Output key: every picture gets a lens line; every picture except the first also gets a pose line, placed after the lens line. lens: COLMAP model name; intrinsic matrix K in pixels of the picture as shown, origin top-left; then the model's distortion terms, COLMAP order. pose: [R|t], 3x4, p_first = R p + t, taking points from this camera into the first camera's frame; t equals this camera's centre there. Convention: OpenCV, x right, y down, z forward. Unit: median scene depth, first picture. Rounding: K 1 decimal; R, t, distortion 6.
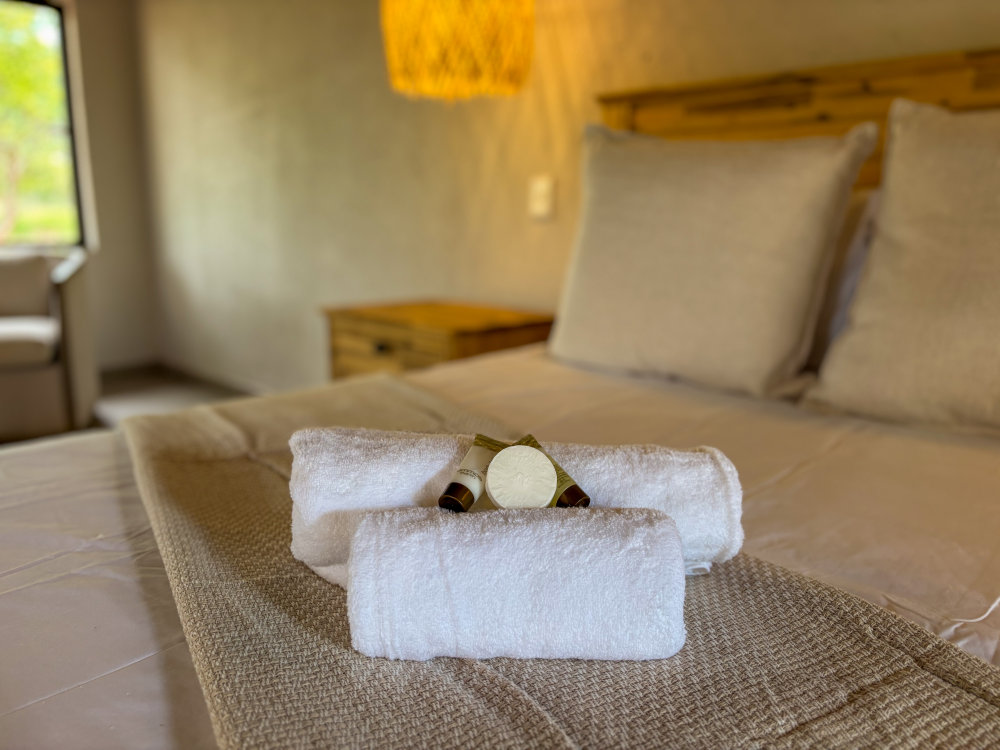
lens RADIAL K [[759.3, 0, 512.5], [0, 759.3, 376.0], [0, 0, 1]] dist [0.046013, -0.047165]
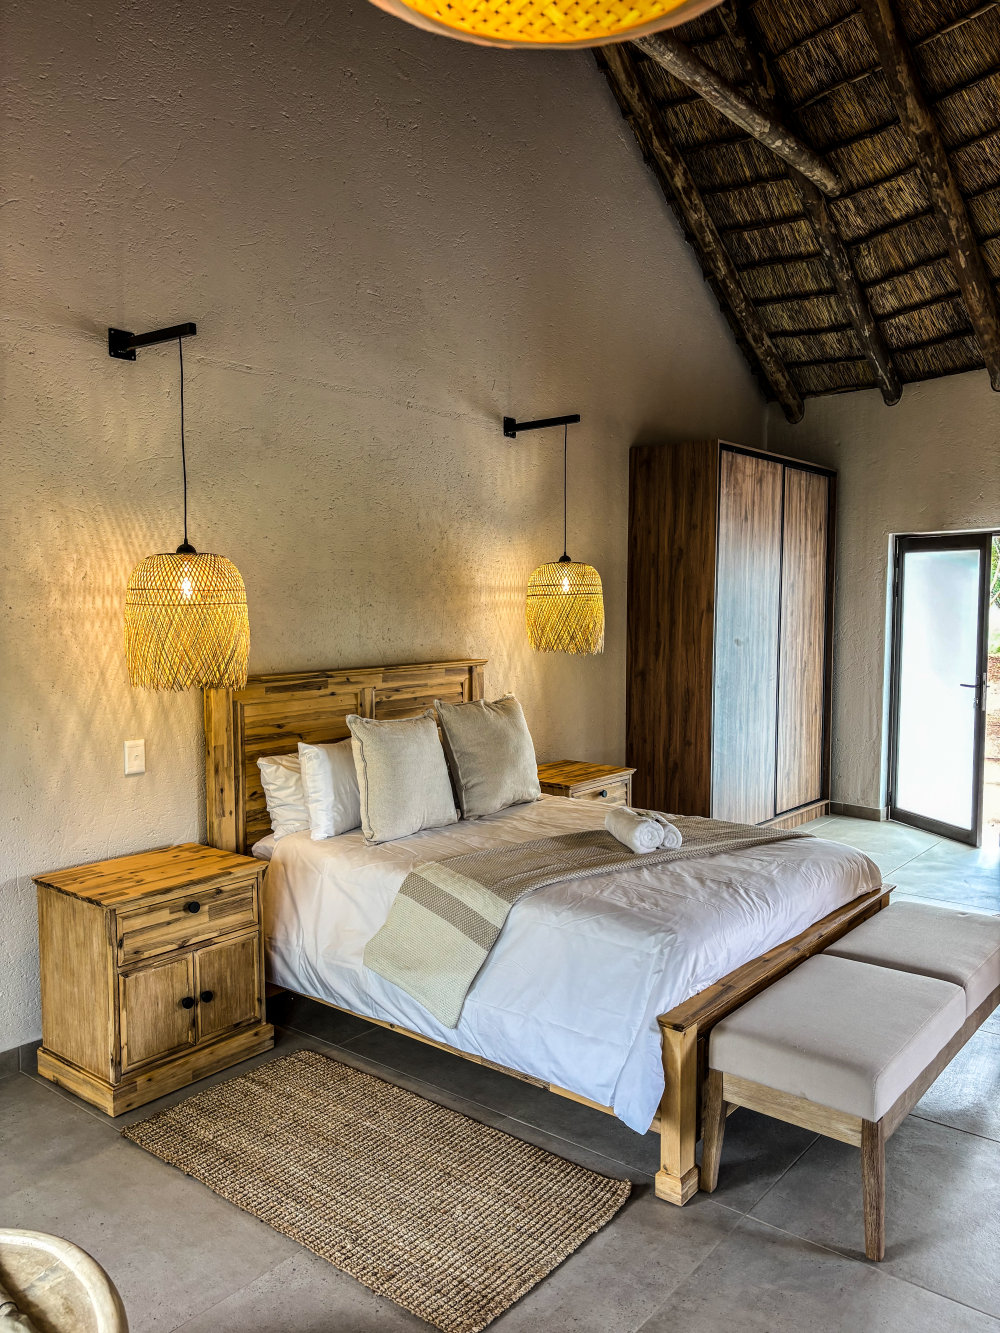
lens RADIAL K [[1012.1, 0, 497.2], [0, 1012.1, 676.5], [0, 0, 1]] dist [0.046013, -0.047165]
pose [[-0.064168, -0.083158, 0.994468, -2.718994], [0.215259, 0.971909, 0.095161, -0.674691], [-0.974447, 0.220174, -0.044465, 0.882926]]
